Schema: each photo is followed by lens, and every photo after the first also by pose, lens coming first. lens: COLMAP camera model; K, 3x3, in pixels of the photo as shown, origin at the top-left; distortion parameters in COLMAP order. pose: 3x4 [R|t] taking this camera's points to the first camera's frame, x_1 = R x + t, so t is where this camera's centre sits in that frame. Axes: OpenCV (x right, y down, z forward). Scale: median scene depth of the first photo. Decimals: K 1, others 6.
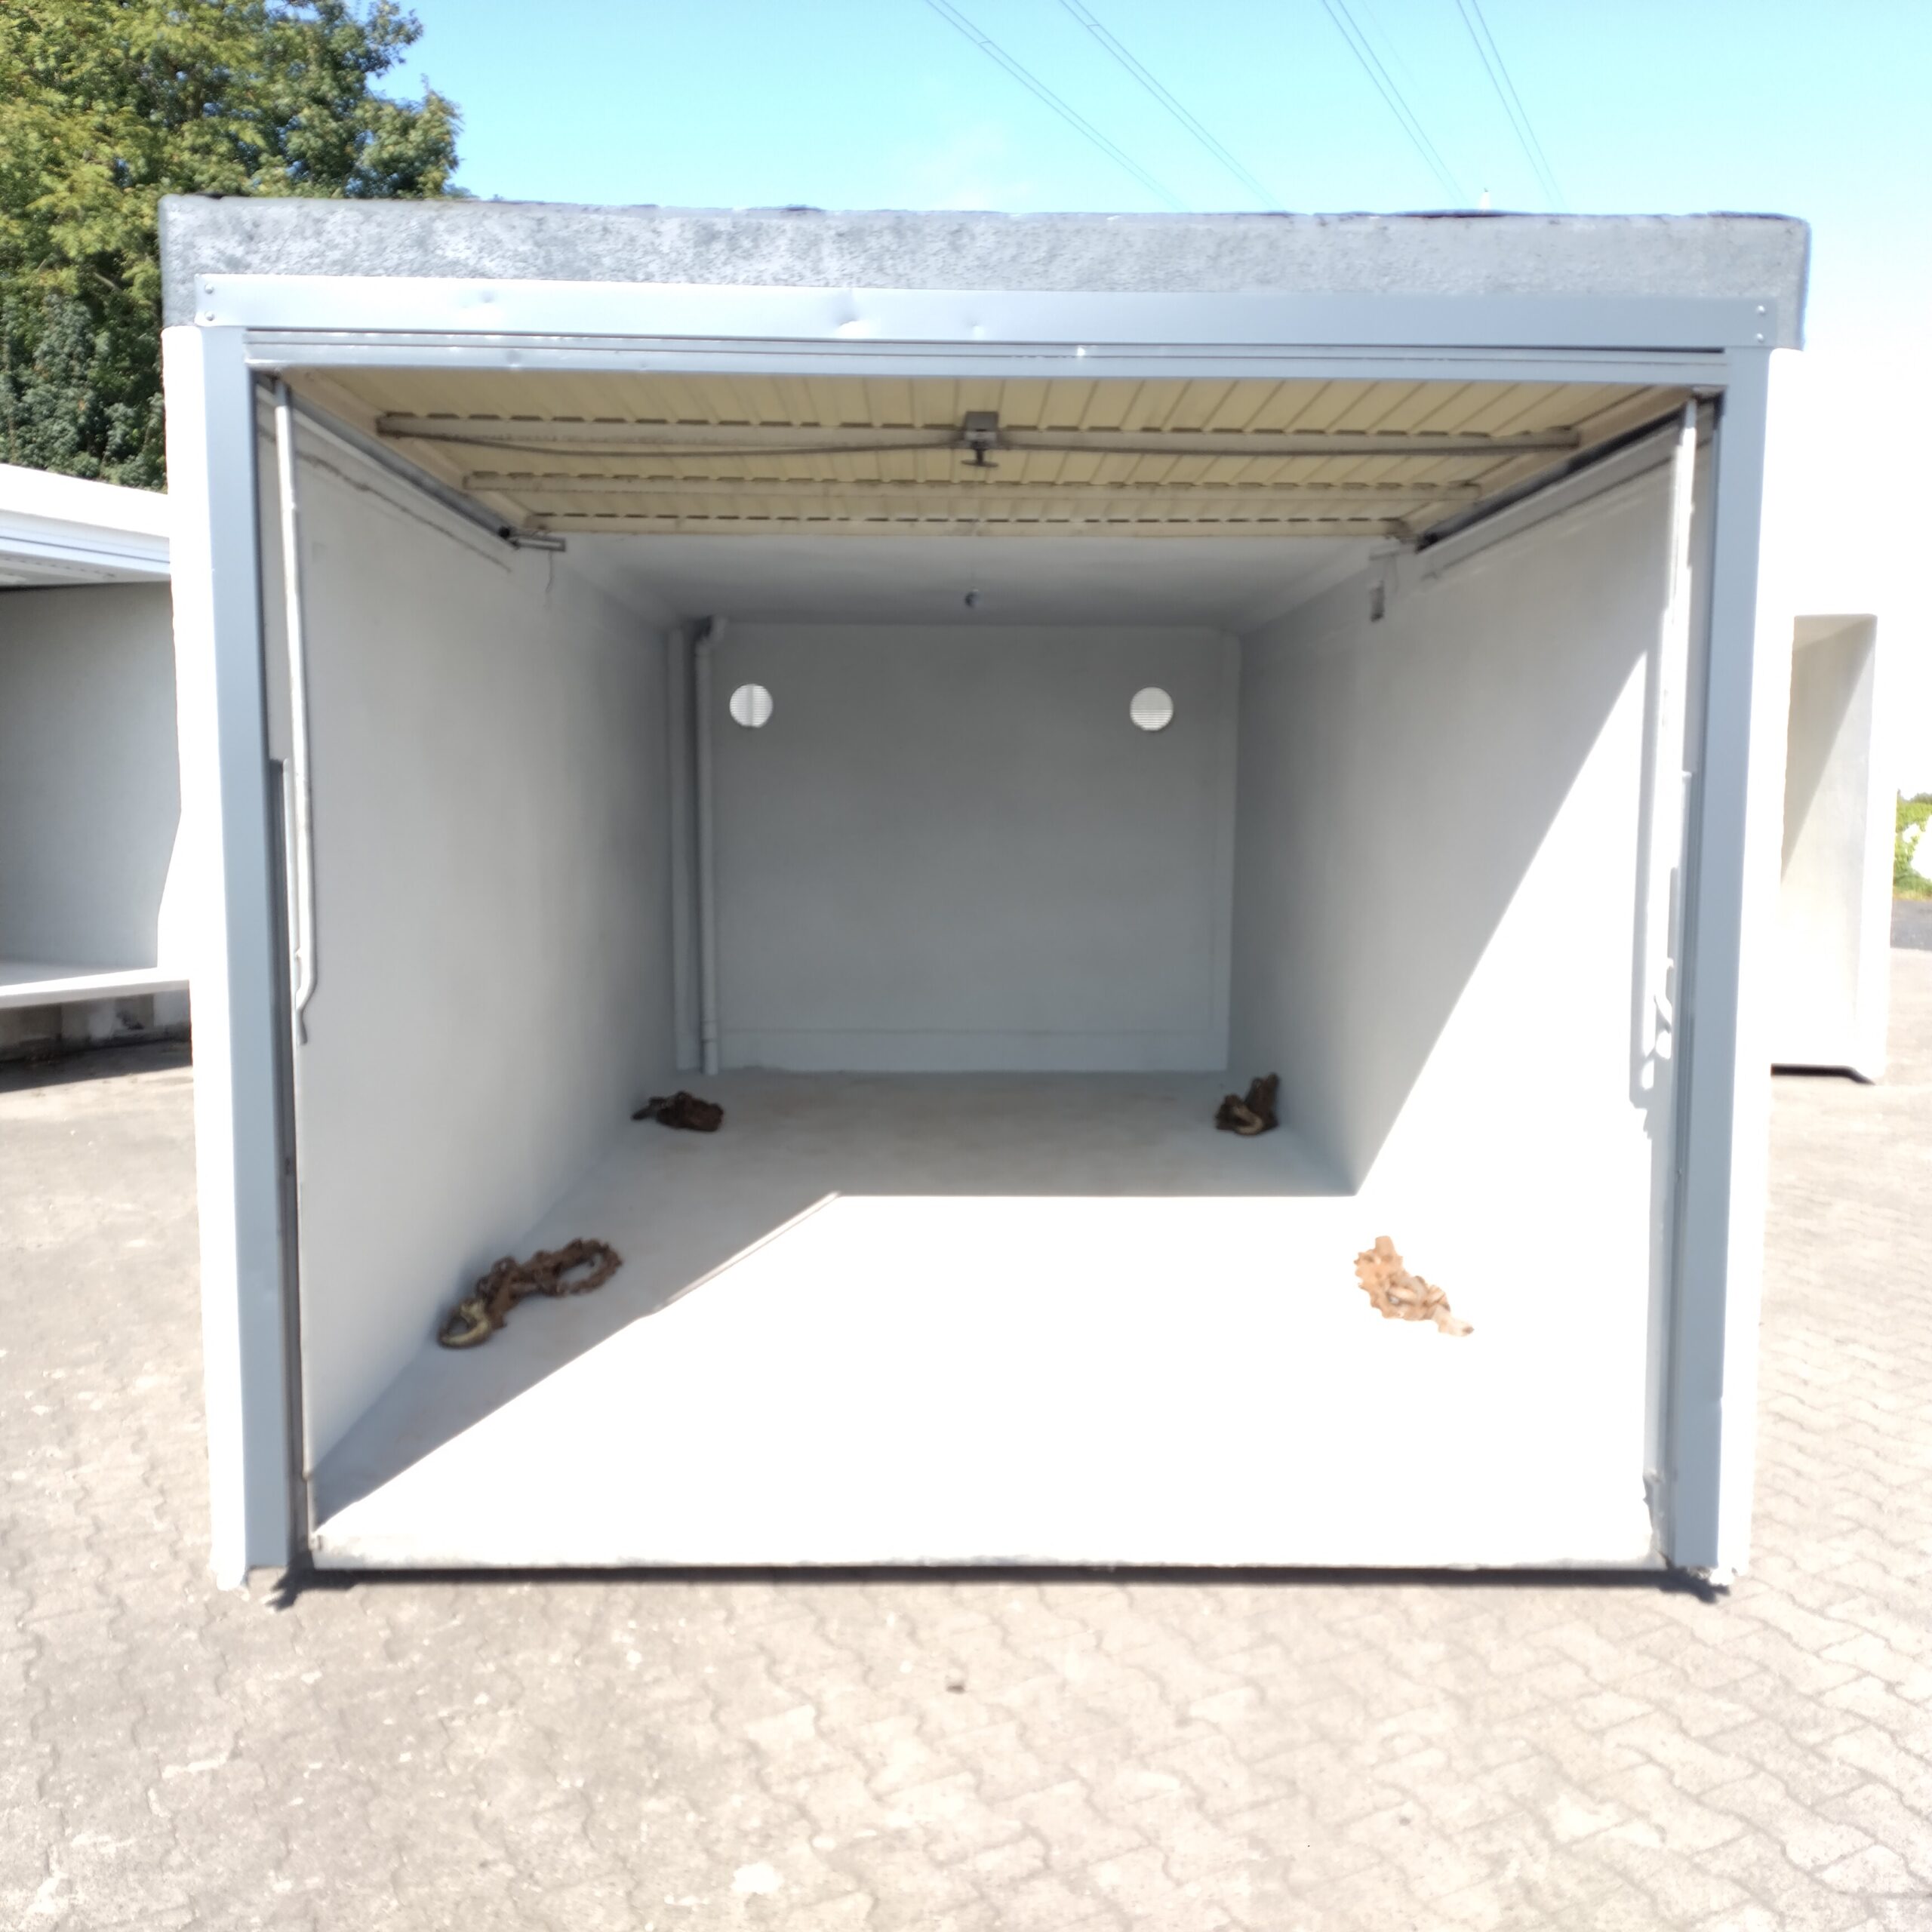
lens RADIAL K [[1873.6, 0, 966.0], [0, 1873.6, 966.0], [0, 0, 1]] dist [-0.013391, 0.036133]
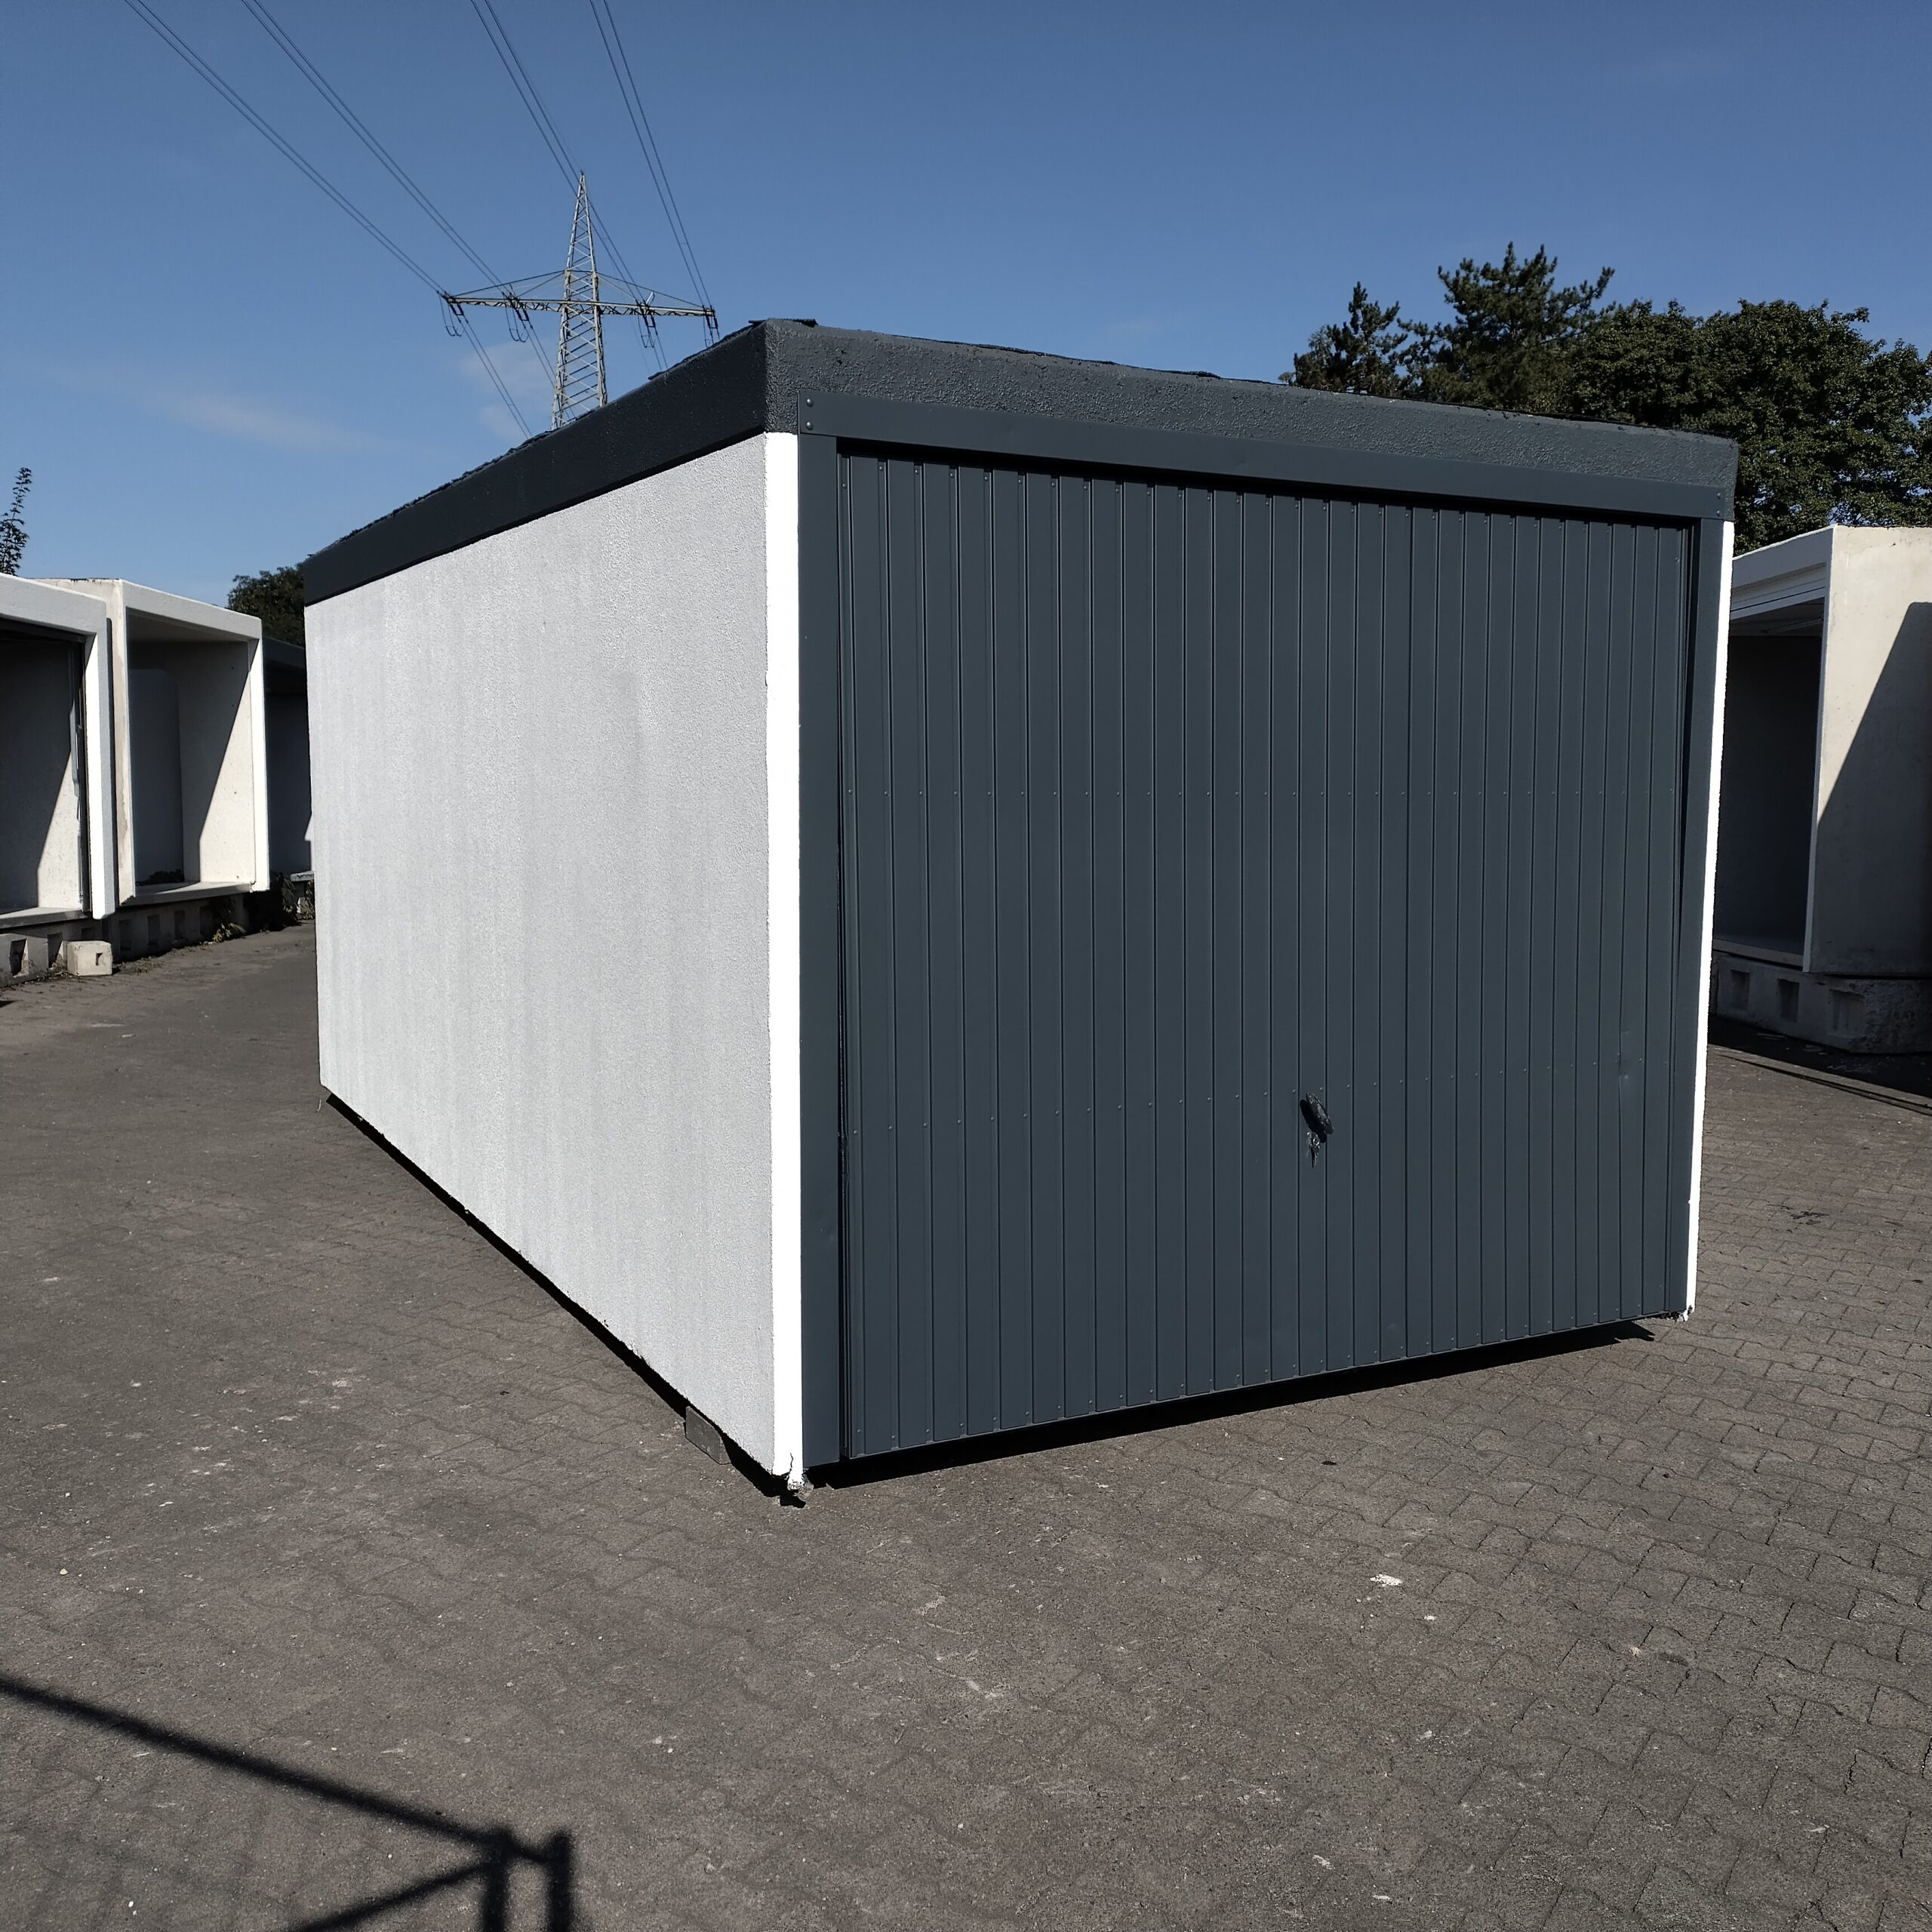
lens RADIAL K [[1867.8, 0, 966.0], [0, 1867.8, 966.0], [0, 0, 1]] dist [0.078761, -0.144425]
pose [[0.890976, -0.048785, 0.451421, -0.892856], [0.043430, 0.998809, 0.022223, -0.020536], [-0.451968, -0.000195, 0.892034, -0.115023]]
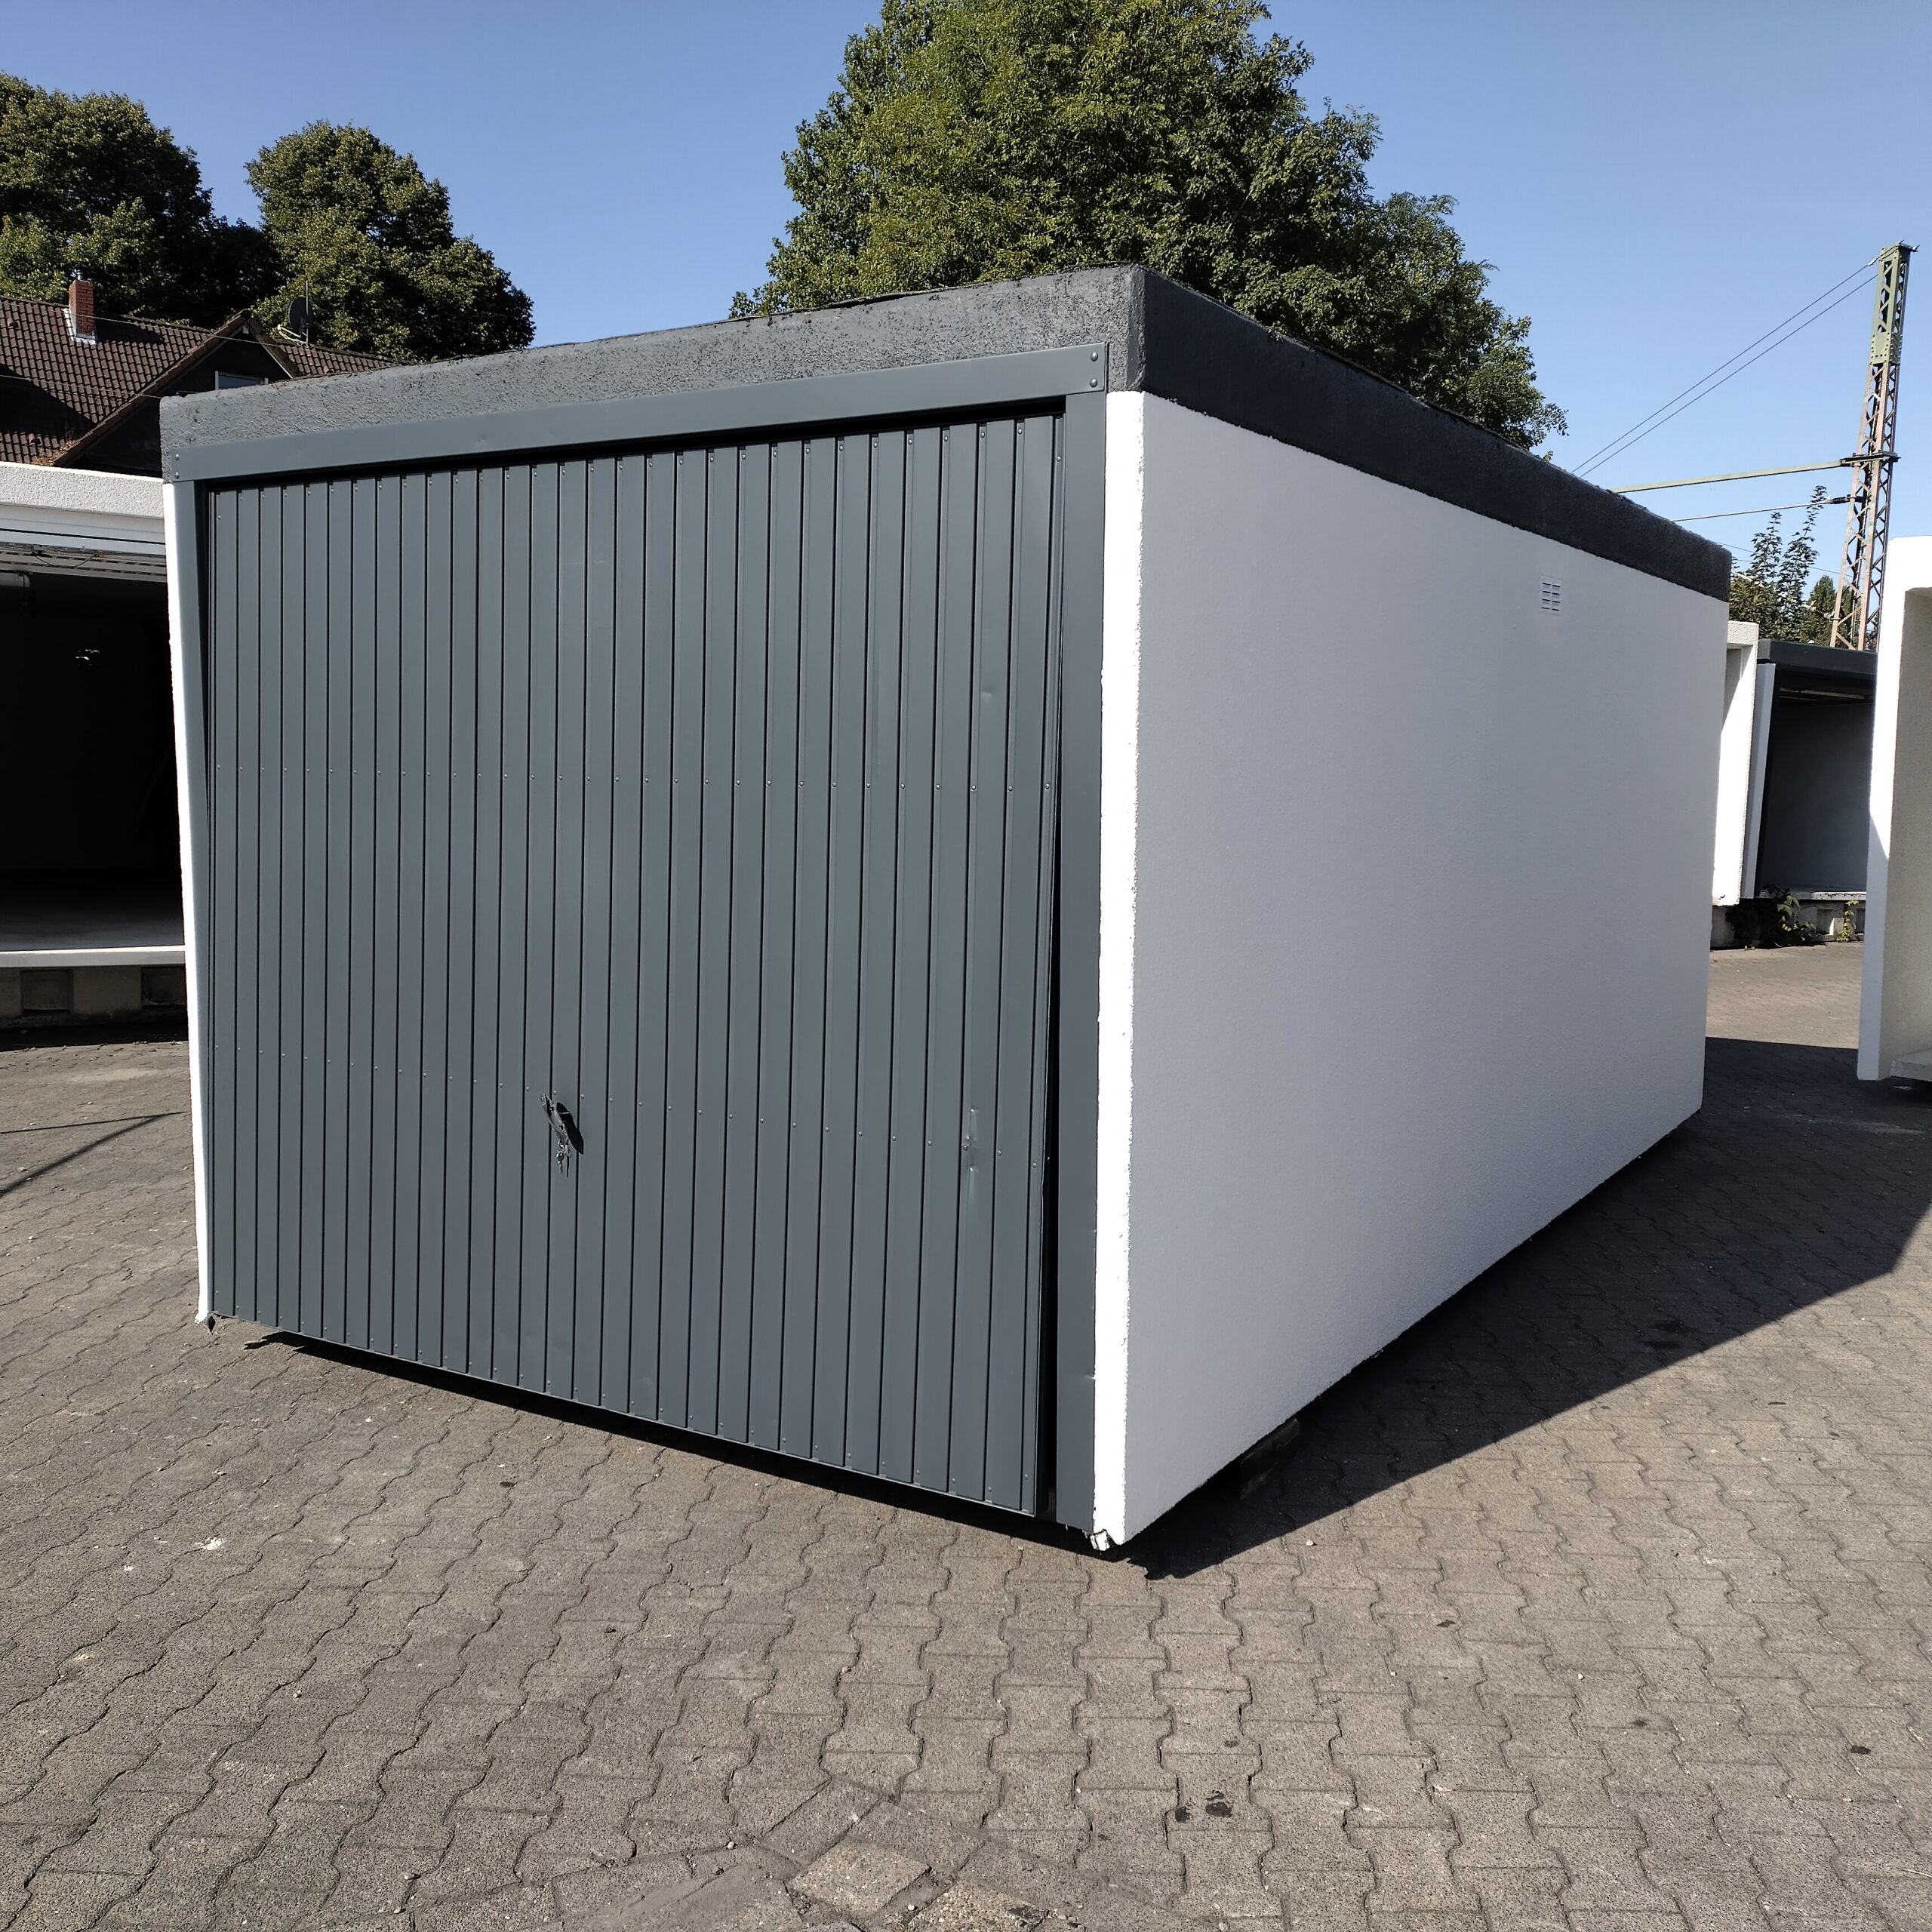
lens RADIAL K [[1867.8, 0, 966.0], [0, 1867.8, 966.0], [0, 0, 1]] dist [0.078761, -0.144425]
pose [[0.842567, 0.060226, -0.535213, 0.995086], [-0.058025, 0.998095, 0.020965, -0.020299], [0.535456, 0.013391, 0.844457, 0.063539]]
